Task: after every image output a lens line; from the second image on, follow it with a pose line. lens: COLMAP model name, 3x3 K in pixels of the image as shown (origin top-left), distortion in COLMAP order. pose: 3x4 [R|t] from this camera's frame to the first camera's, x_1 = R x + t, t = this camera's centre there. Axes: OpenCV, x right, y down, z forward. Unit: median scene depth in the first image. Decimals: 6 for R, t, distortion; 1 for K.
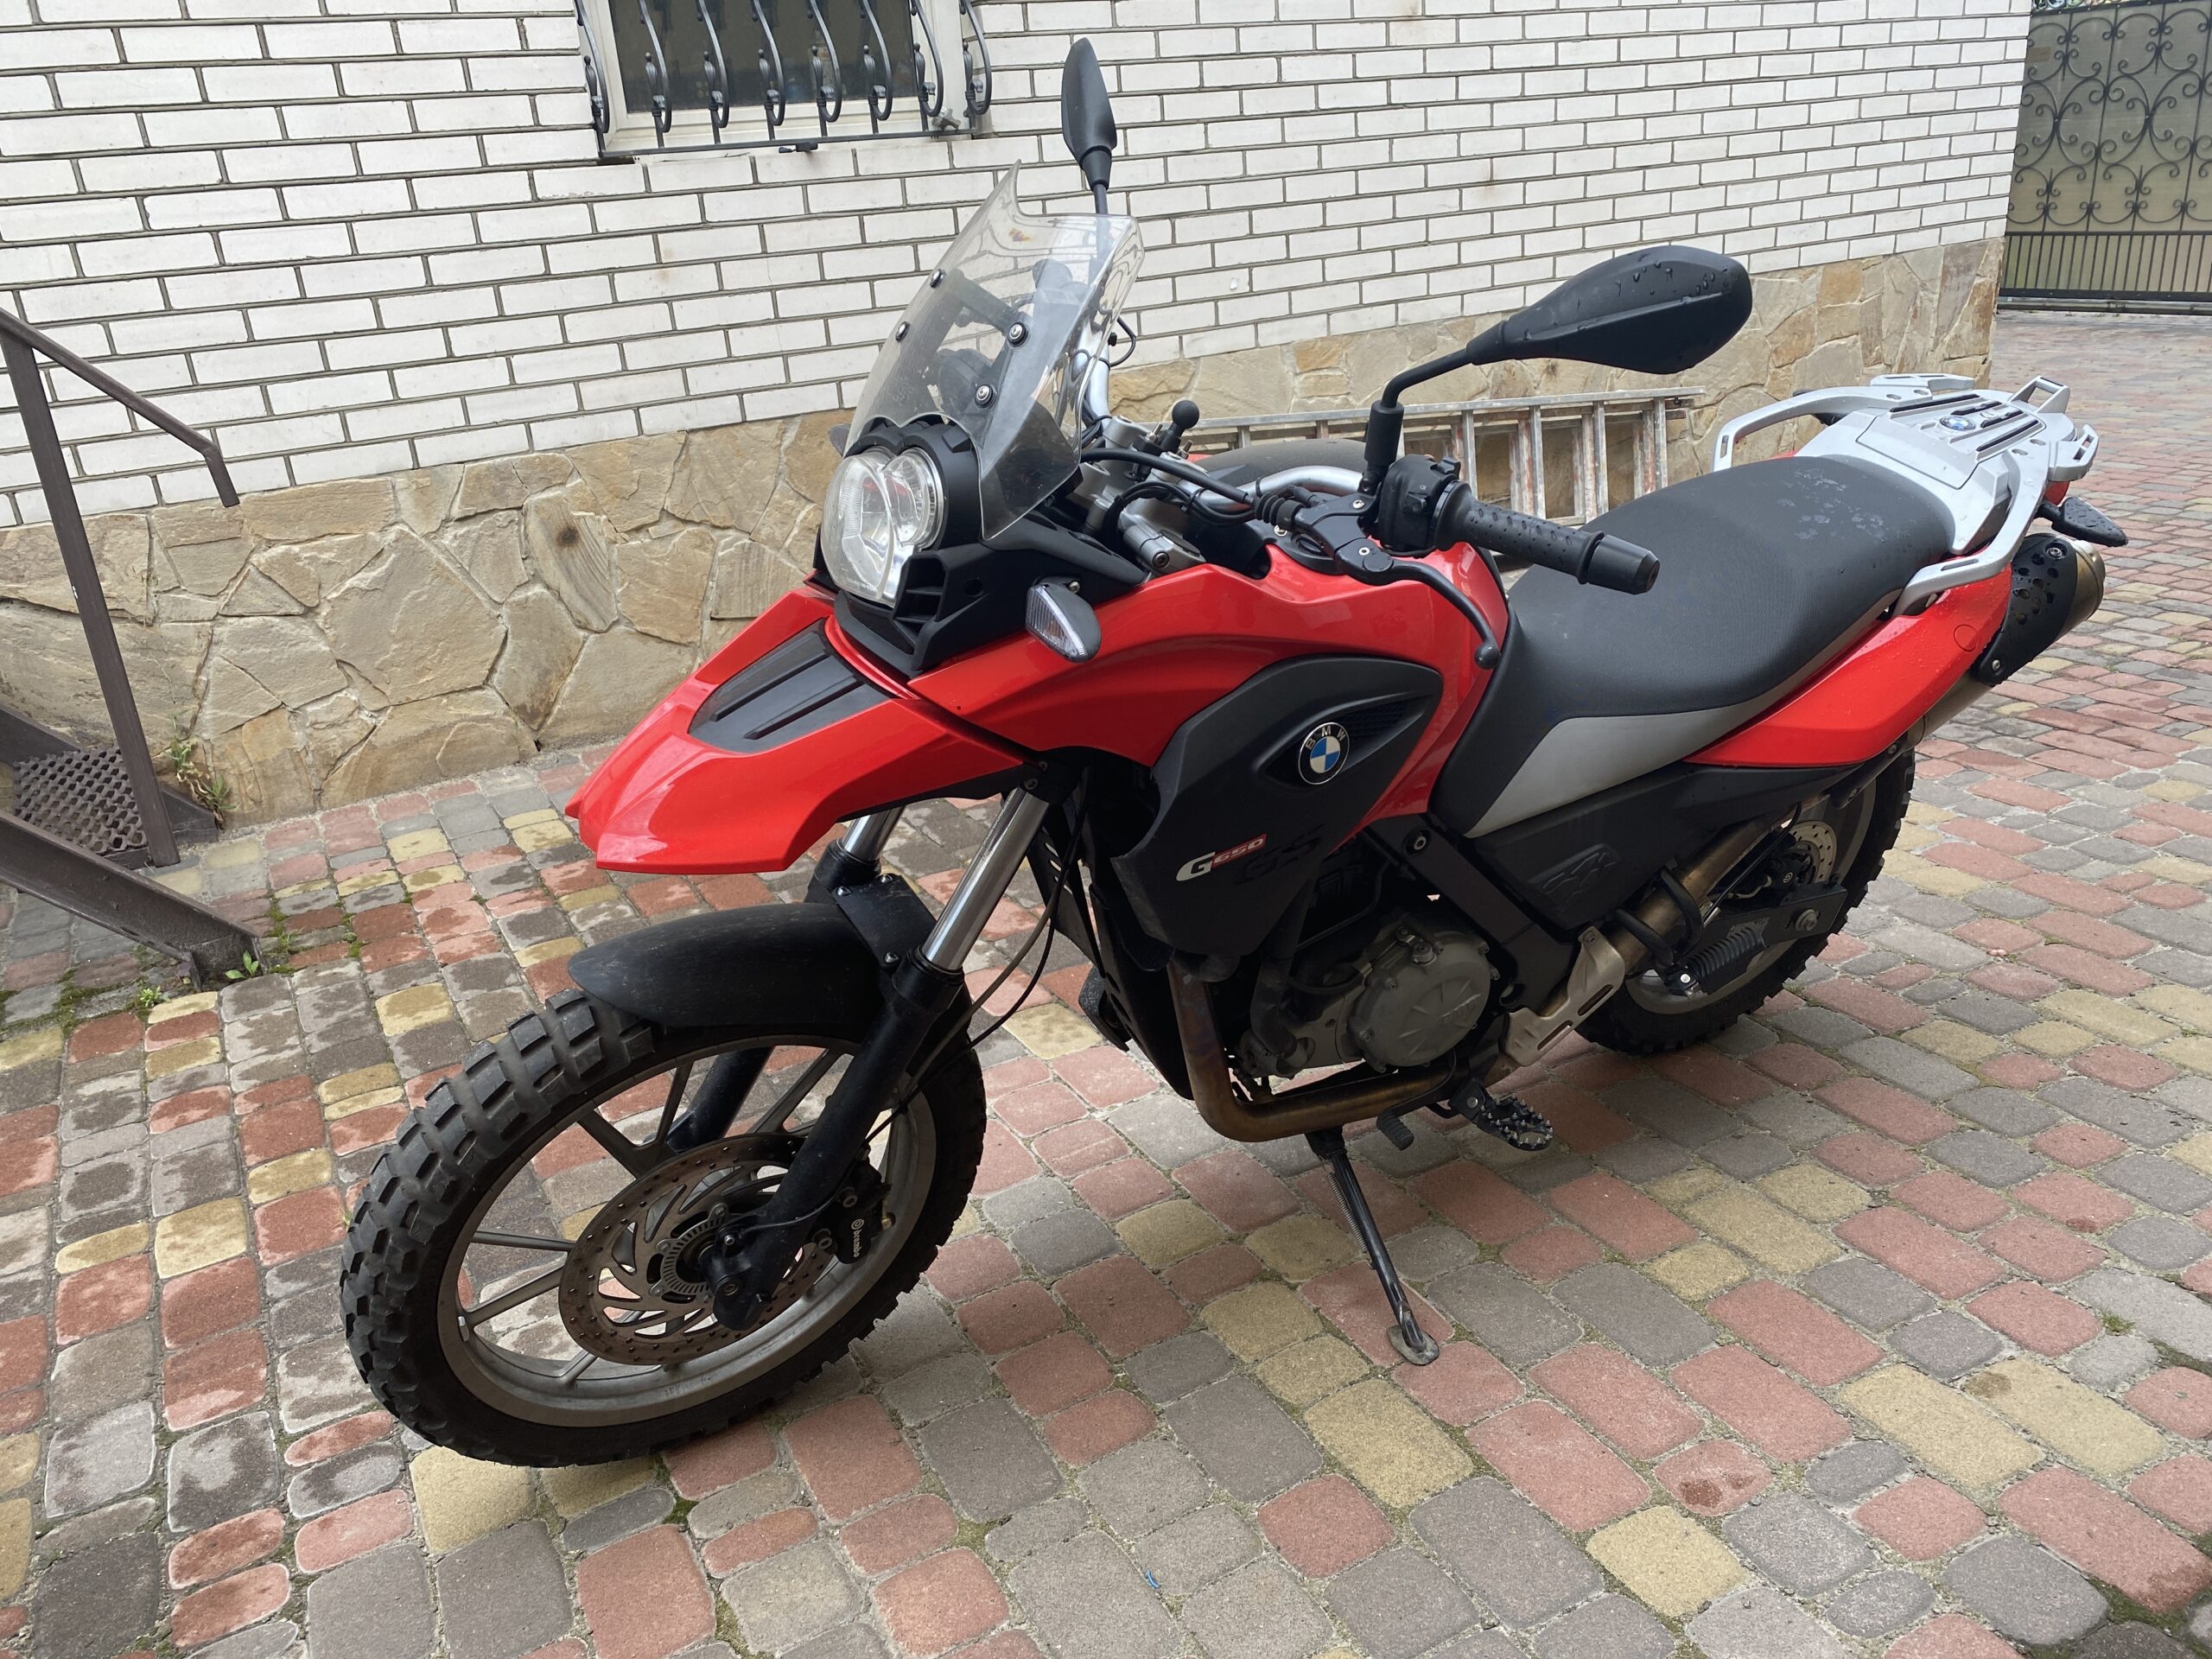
lens RADIAL K [[1689.2, 0, 1106.7], [0, 1689.2, 826.2], [0, 0, 1]] dist [0.010863, -0.003193]
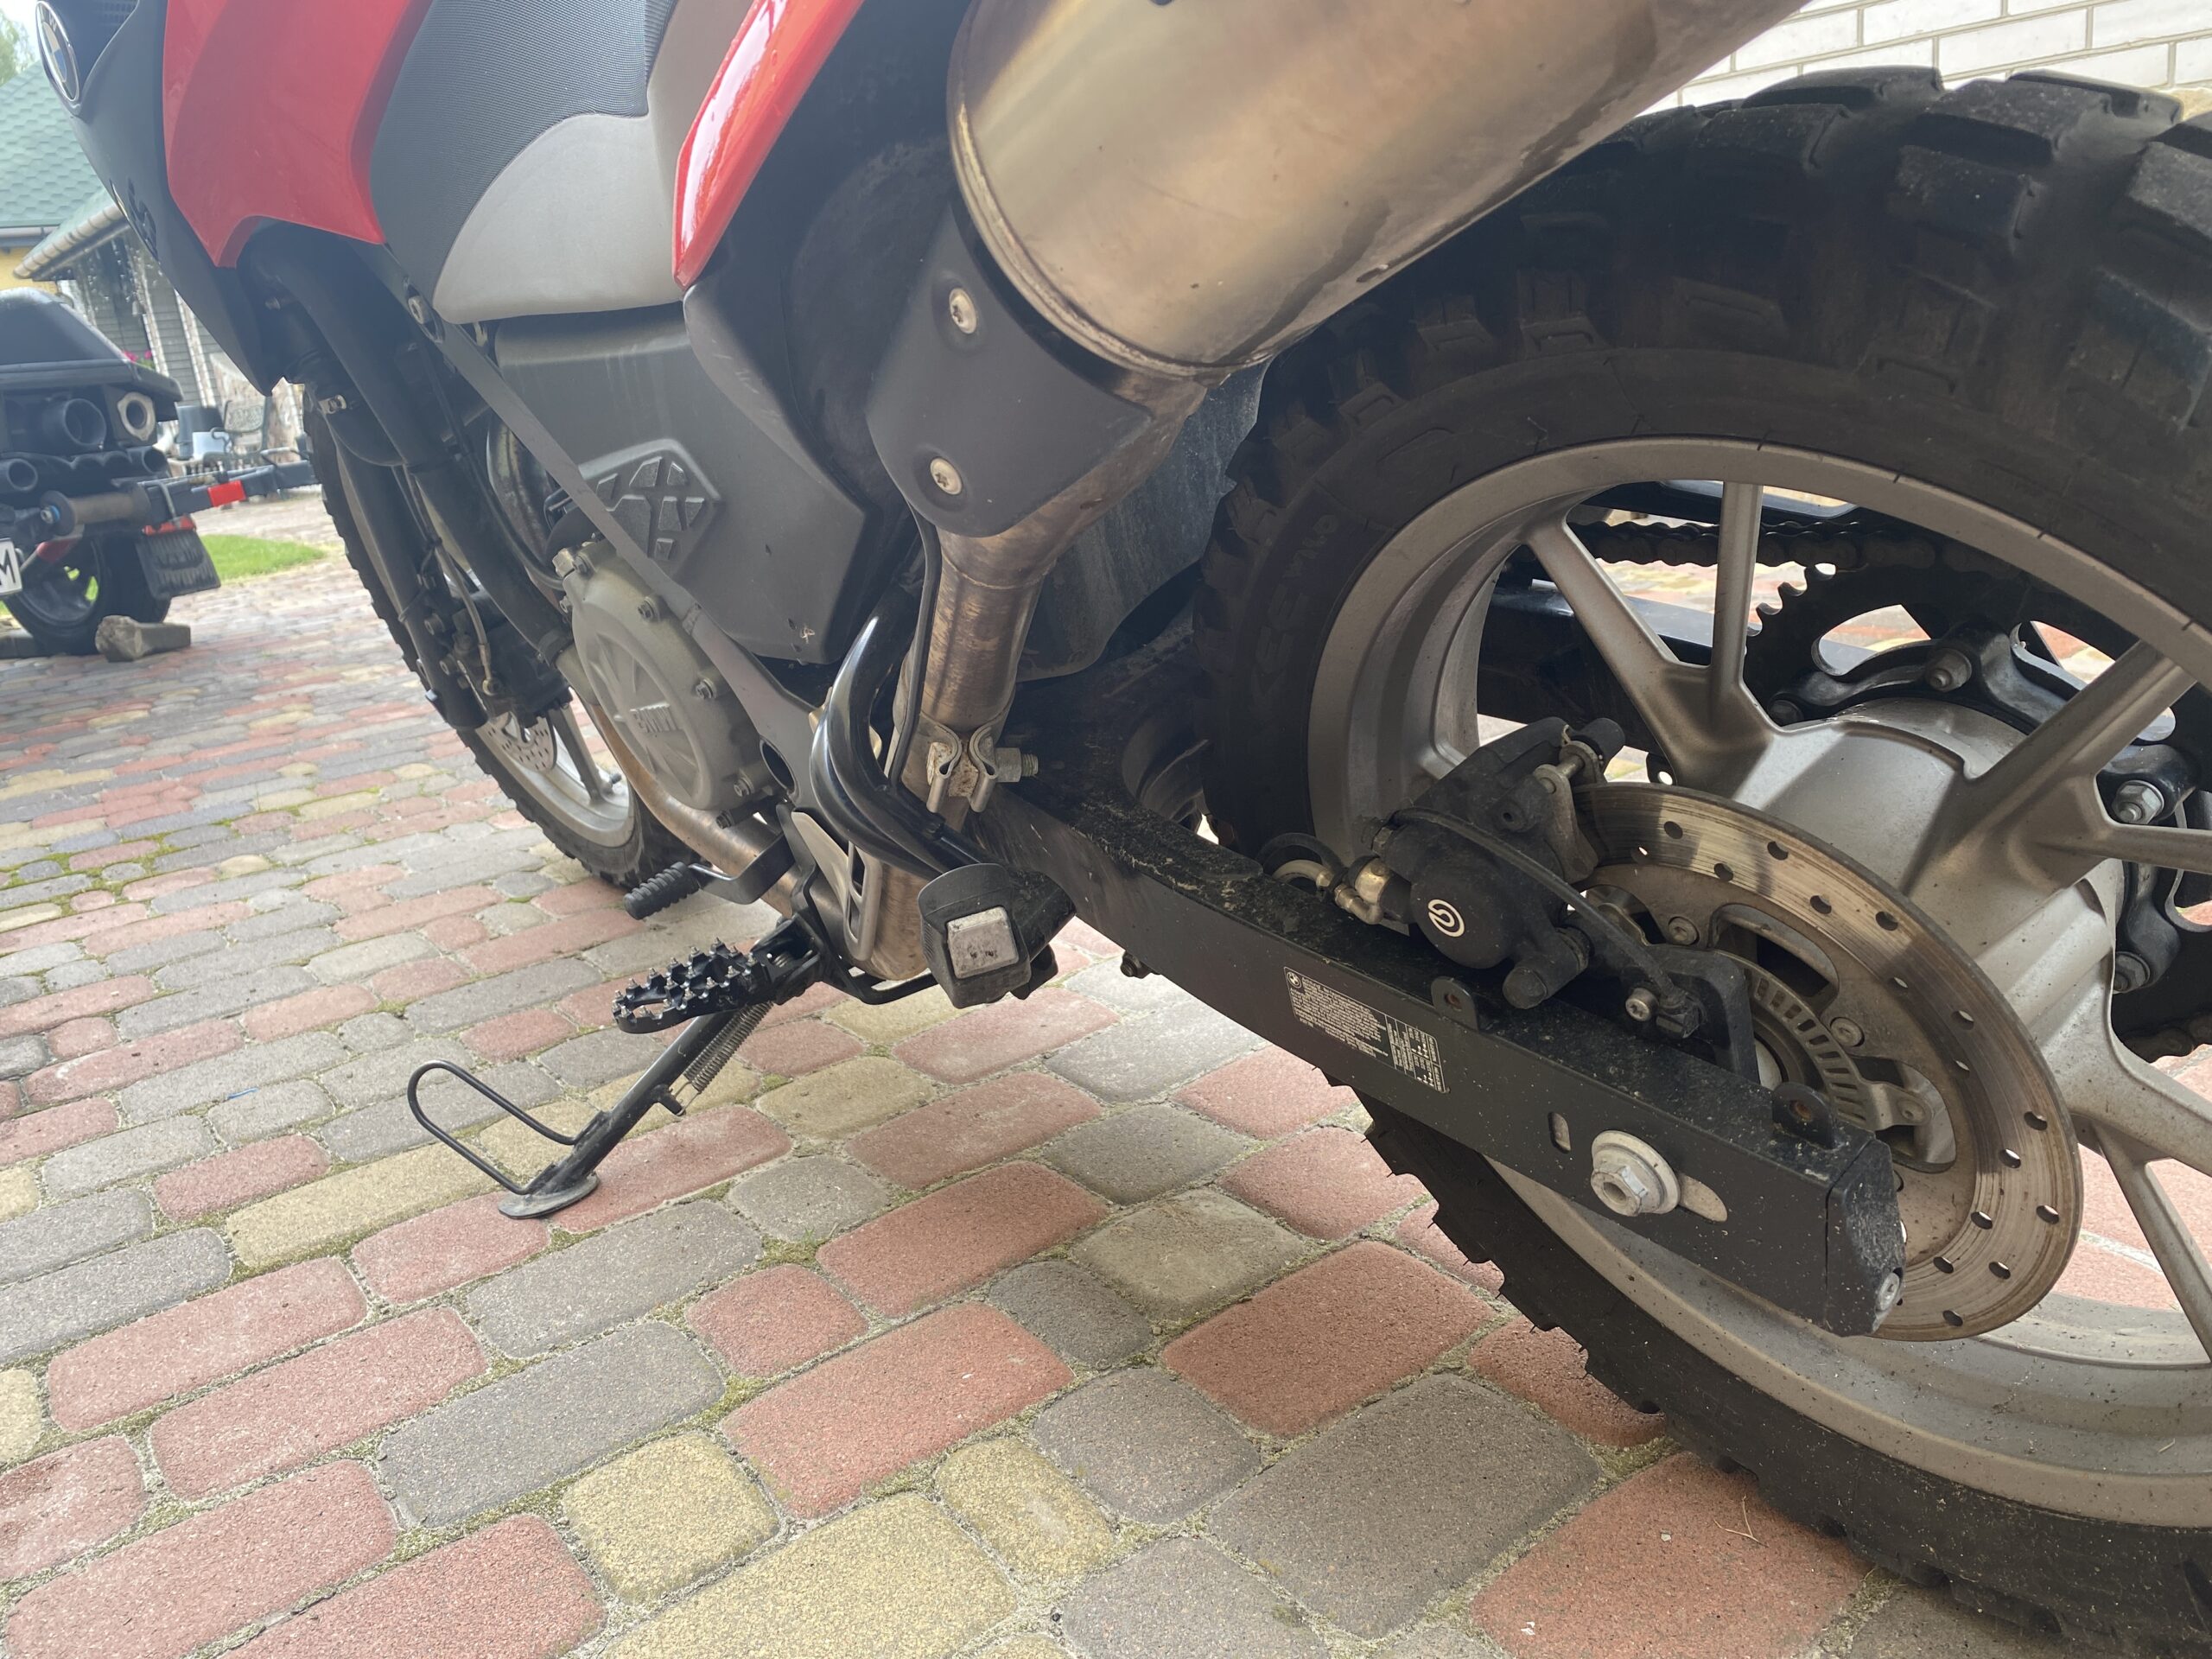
lens RADIAL K [[1700.0, 0, 1114.5], [0, 1700.0, 837.3], [0, 0, 1]] dist [0.001368, -0.000904]
pose [[0.151163, 0.344177, -0.926656, 0.670359], [-0.272039, 0.915715, 0.295736, -0.049876], [0.950339, 0.207382, 0.232052, 0.919715]]
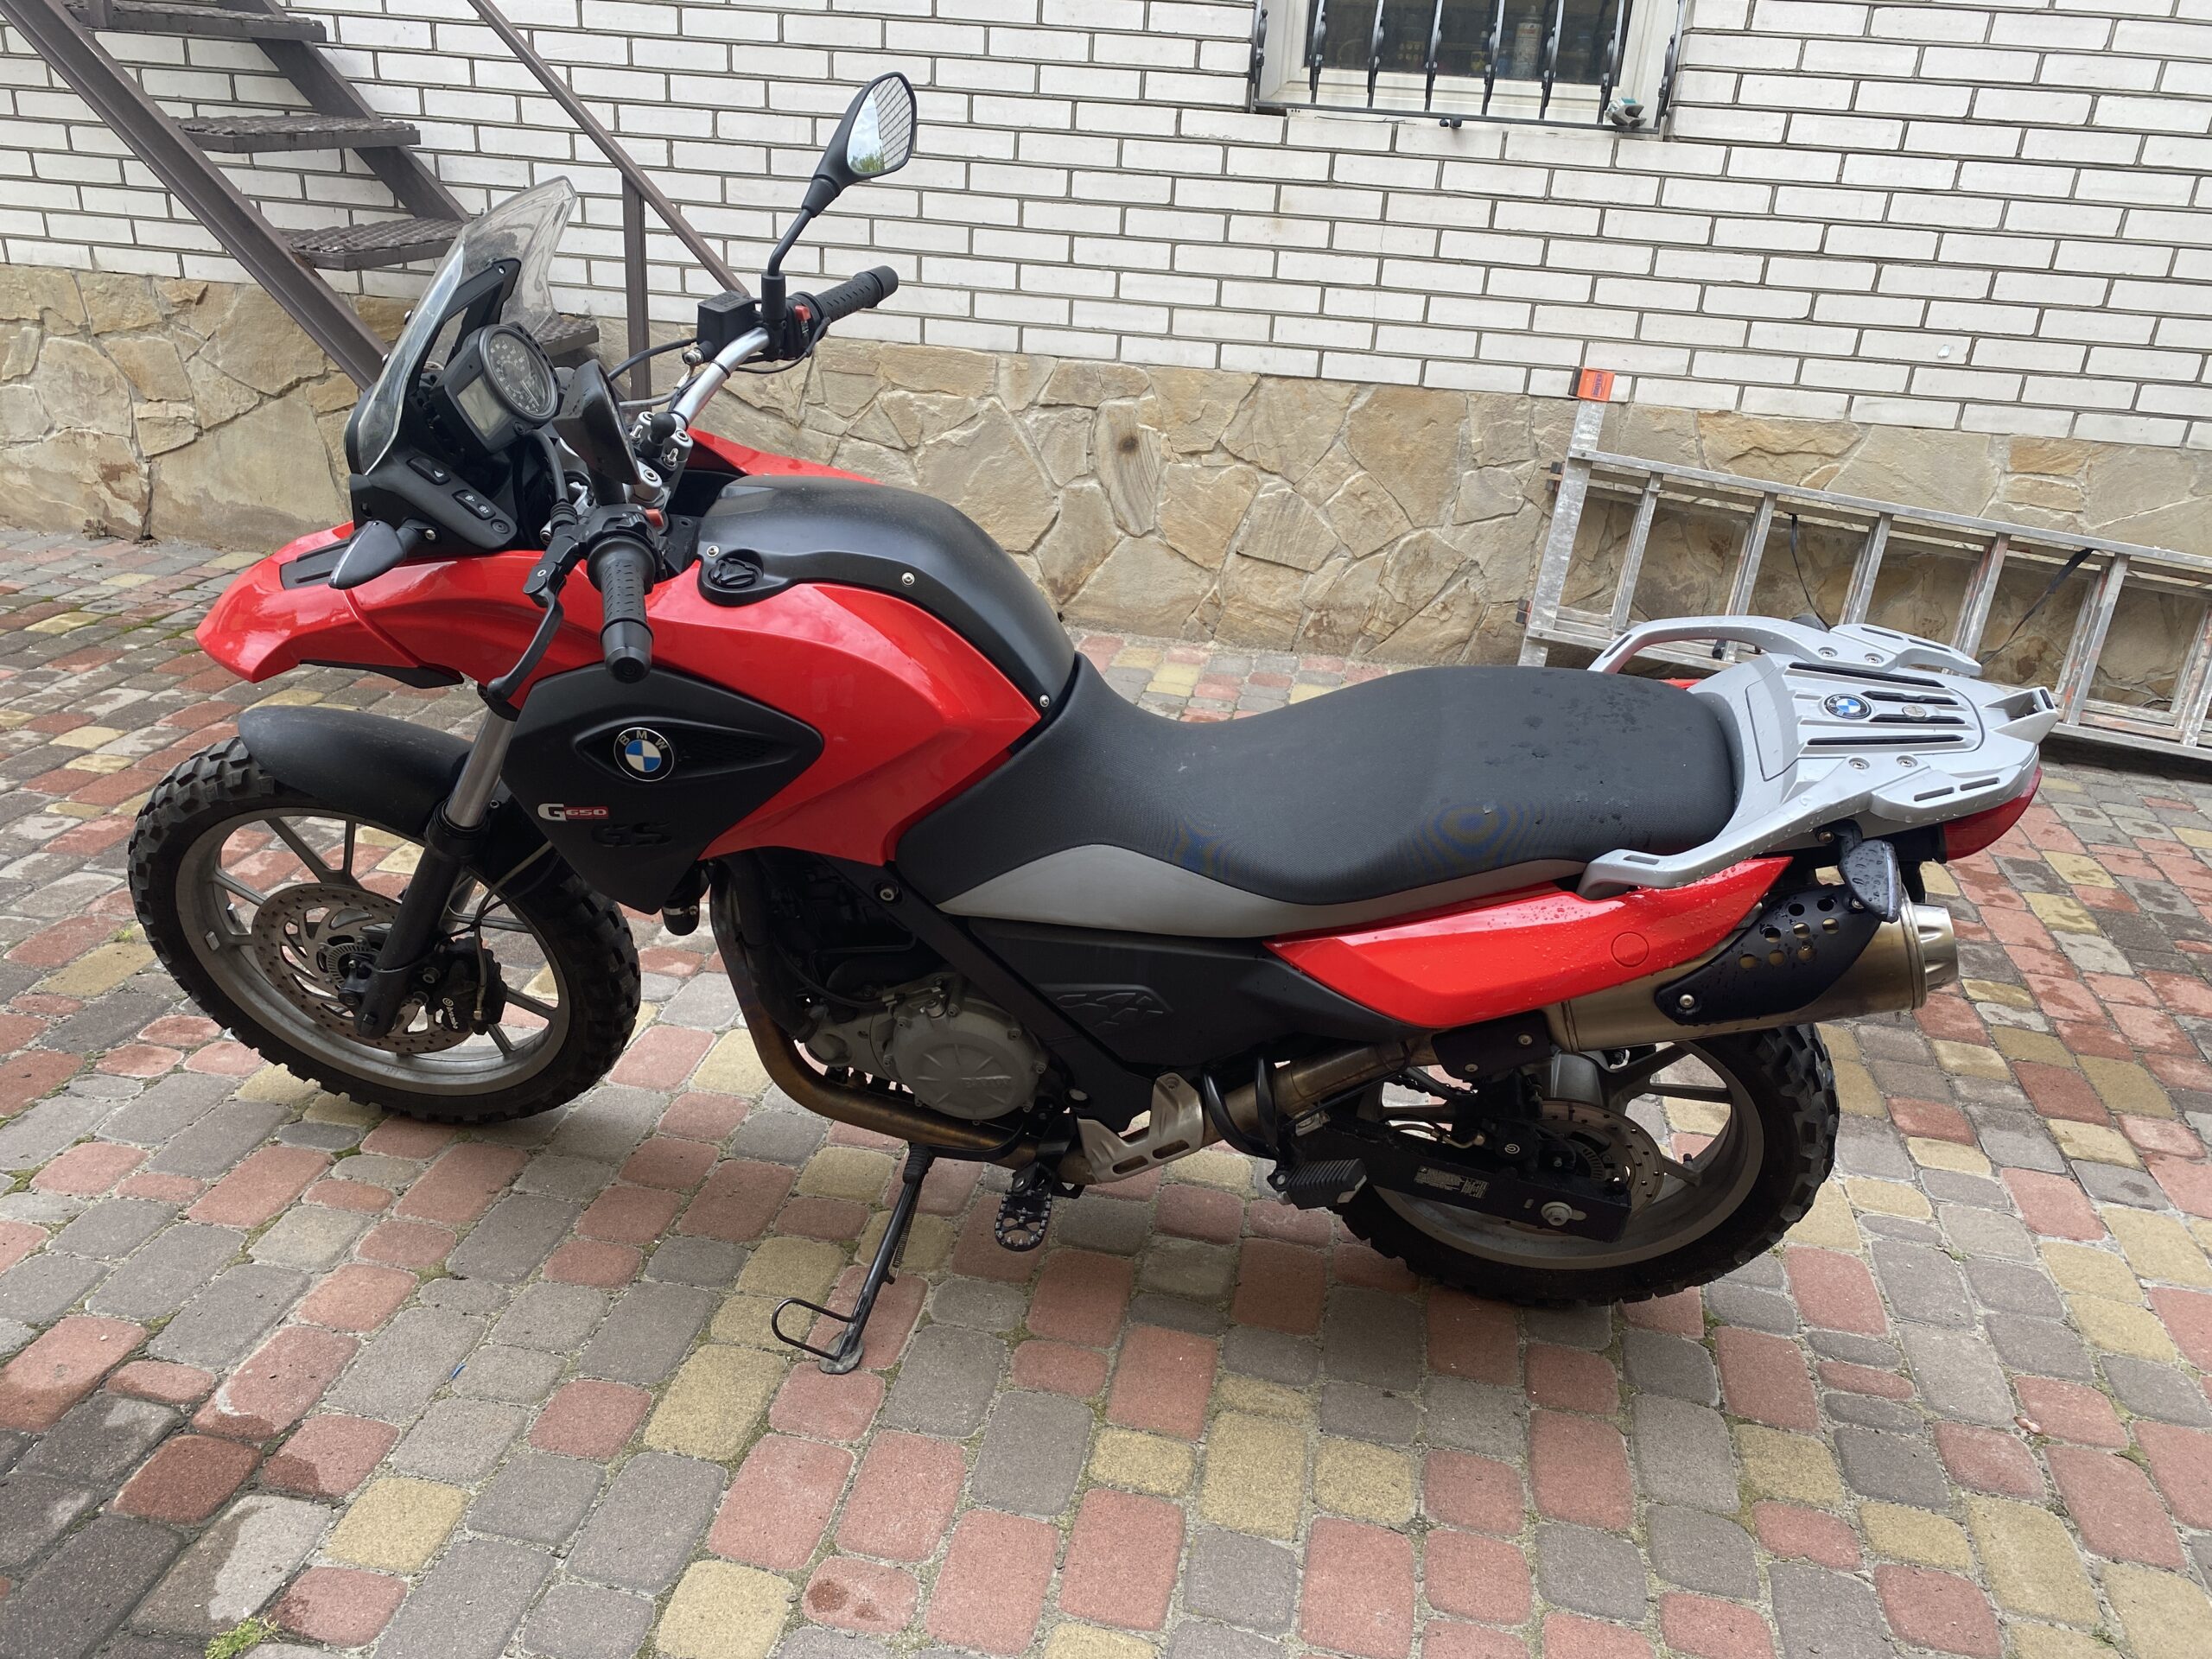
lens RADIAL K [[1685.7, 0, 1106.0], [0, 1685.7, 829.5], [0, 0, 1]] dist [0.033051, -0.038411]
pose [[0.767498, 0.364646, -0.527238, 0.661951], [-0.341167, 0.928653, 0.145636, -0.180275], [0.542726, 0.068101, 0.837144, 0.173669]]
